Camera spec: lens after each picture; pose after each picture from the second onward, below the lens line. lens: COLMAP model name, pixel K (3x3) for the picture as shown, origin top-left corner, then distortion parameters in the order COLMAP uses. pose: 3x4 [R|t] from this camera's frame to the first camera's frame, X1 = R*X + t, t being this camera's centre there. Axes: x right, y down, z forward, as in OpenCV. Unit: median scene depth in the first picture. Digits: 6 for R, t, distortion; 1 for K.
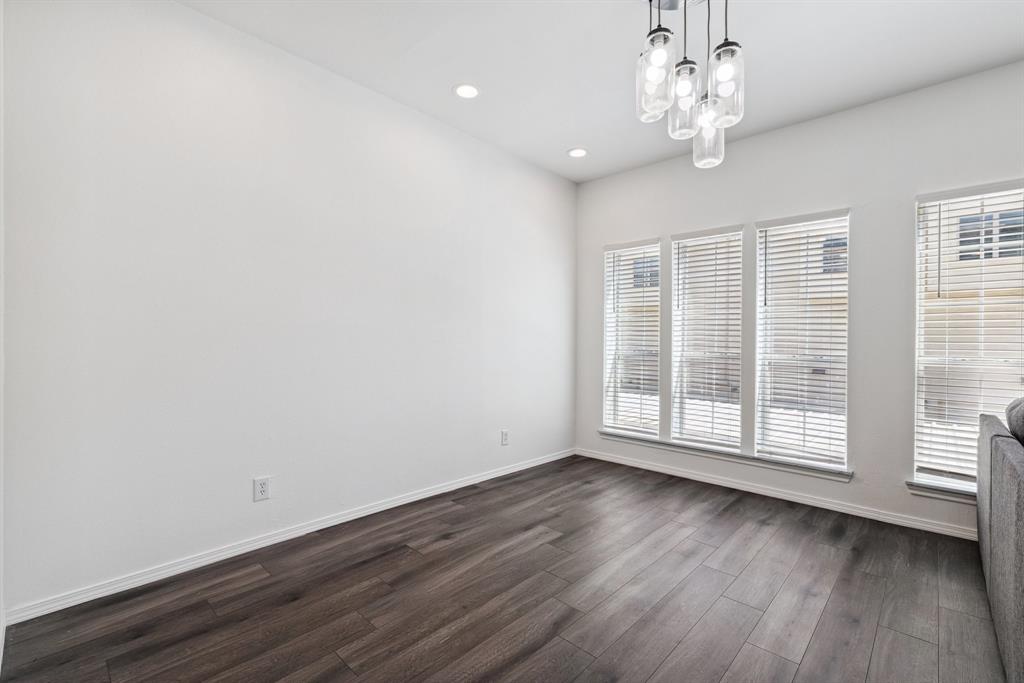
lens RADIAL K [[453.0, 0, 508.7], [0, 453.0, 338.9], [0, 0, 1]] dist [-0.000122, 0.001132]
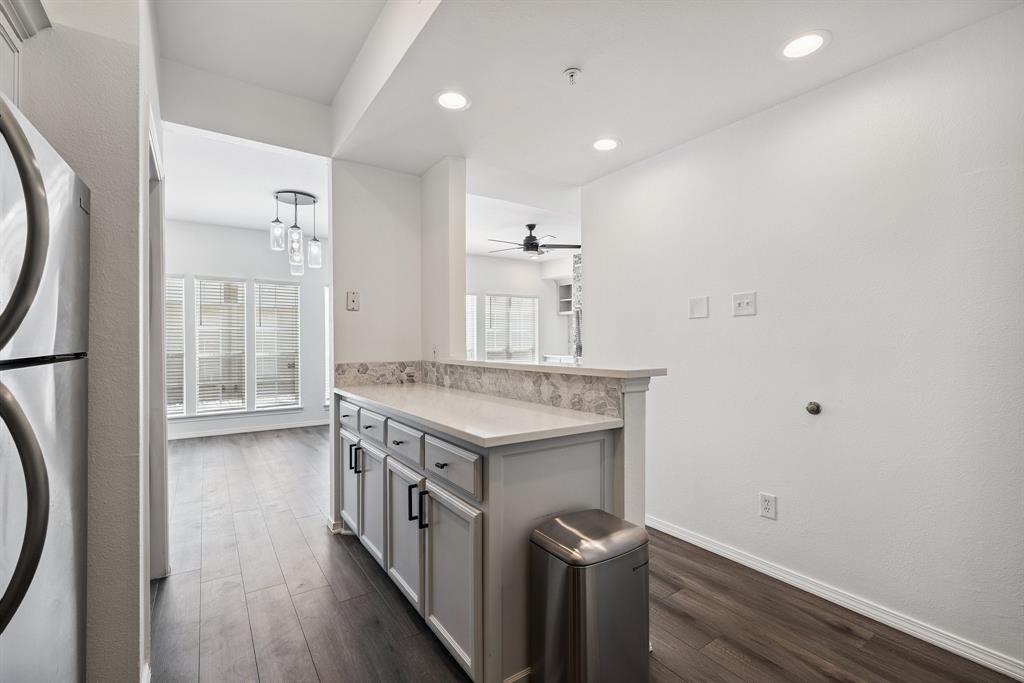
lens RADIAL K [[453.0, 0, 507.5], [0, 453.0, 338.8], [0, 0, 1]] dist [-0.000122, 0.001132]
pose [[0.223795, -0.007264, 0.974609, -1.080493], [0.006189, 0.999963, 0.006032, -0.031463], [-0.974616, 0.004682, 0.223832, -0.406991]]
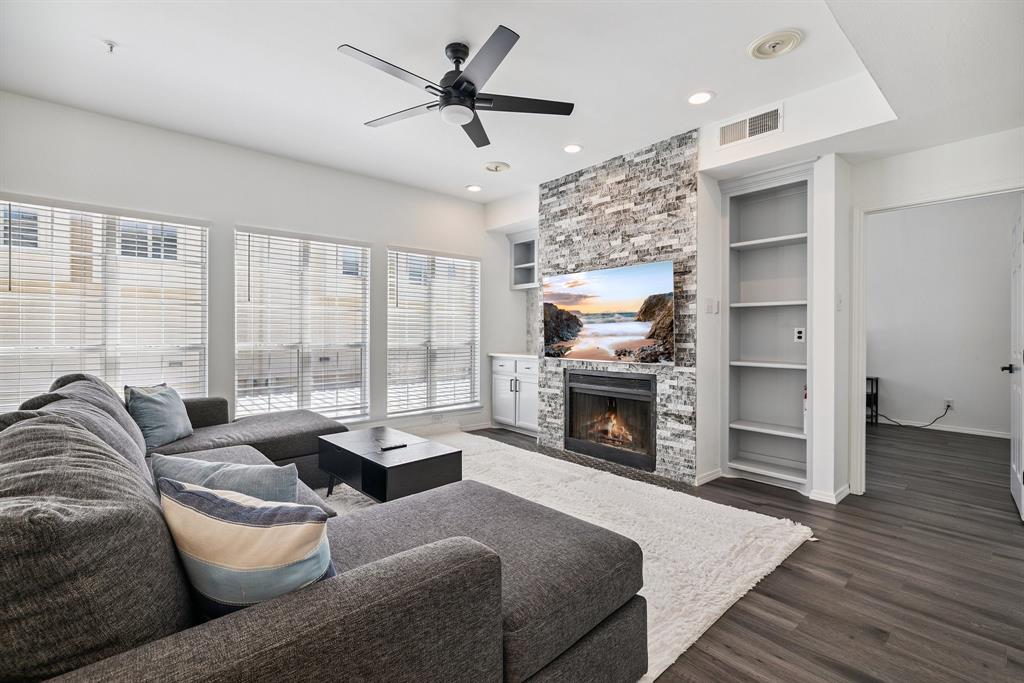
lens RADIAL K [[453.0, 0, 511.3], [0, 453.0, 334.5], [0, 0, 1]] dist [-0.000122, 0.001132]
pose [[0.102214, -0.007347, 0.994735, 0.003882], [-0.002116, 0.999969, 0.007603, 0.002789], [-0.994760, -0.002882, 0.102195, -0.257993]]
